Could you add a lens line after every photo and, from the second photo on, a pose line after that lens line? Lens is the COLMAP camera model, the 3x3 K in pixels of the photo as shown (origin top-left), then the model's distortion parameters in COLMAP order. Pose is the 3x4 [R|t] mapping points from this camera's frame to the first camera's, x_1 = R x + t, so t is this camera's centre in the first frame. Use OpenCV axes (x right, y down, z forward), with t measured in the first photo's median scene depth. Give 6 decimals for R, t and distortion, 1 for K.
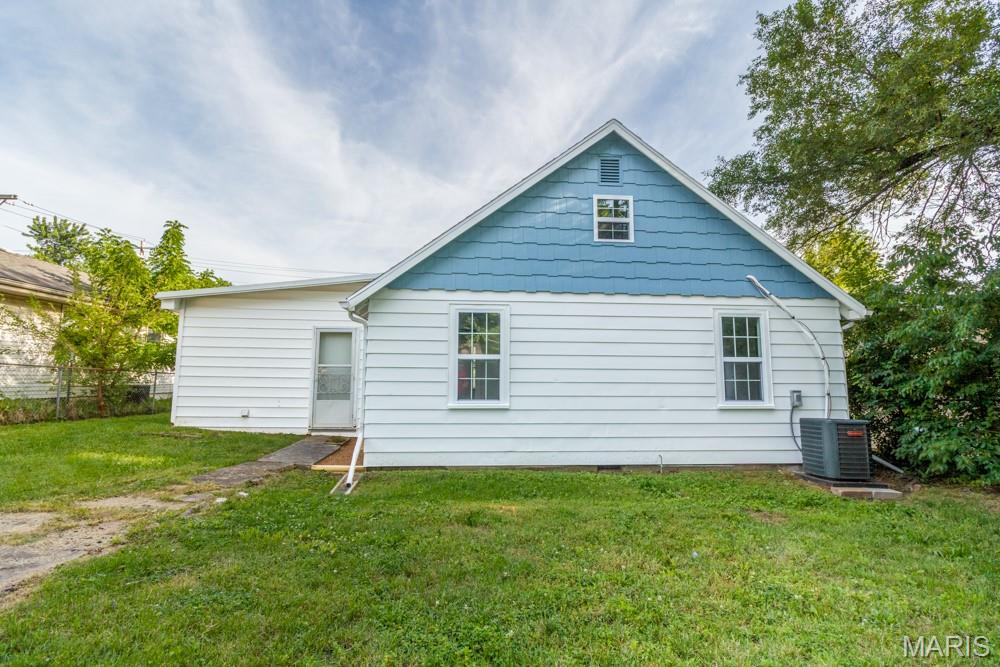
lens RADIAL K [[484.6, 0, 500.0], [0, 484.6, 333.5], [0, 0, 1]] dist [0.016118, -0.000254]
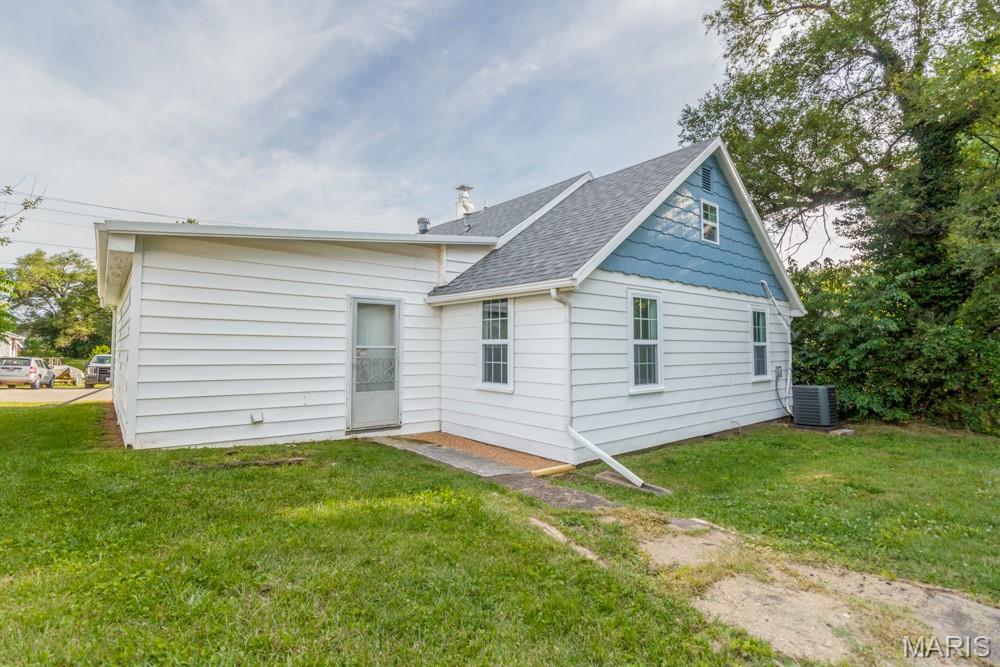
lens RADIAL K [[459.3, 0, 500.0], [0, 459.3, 333.5], [0, 0, 1]] dist [-0.001913, -0.000119]
pose [[0.815992, 0.016136, 0.577838, -0.626081], [-0.047253, 0.998127, 0.038855, 0.006590], [-0.576128, -0.059009, 0.815226, 0.298539]]
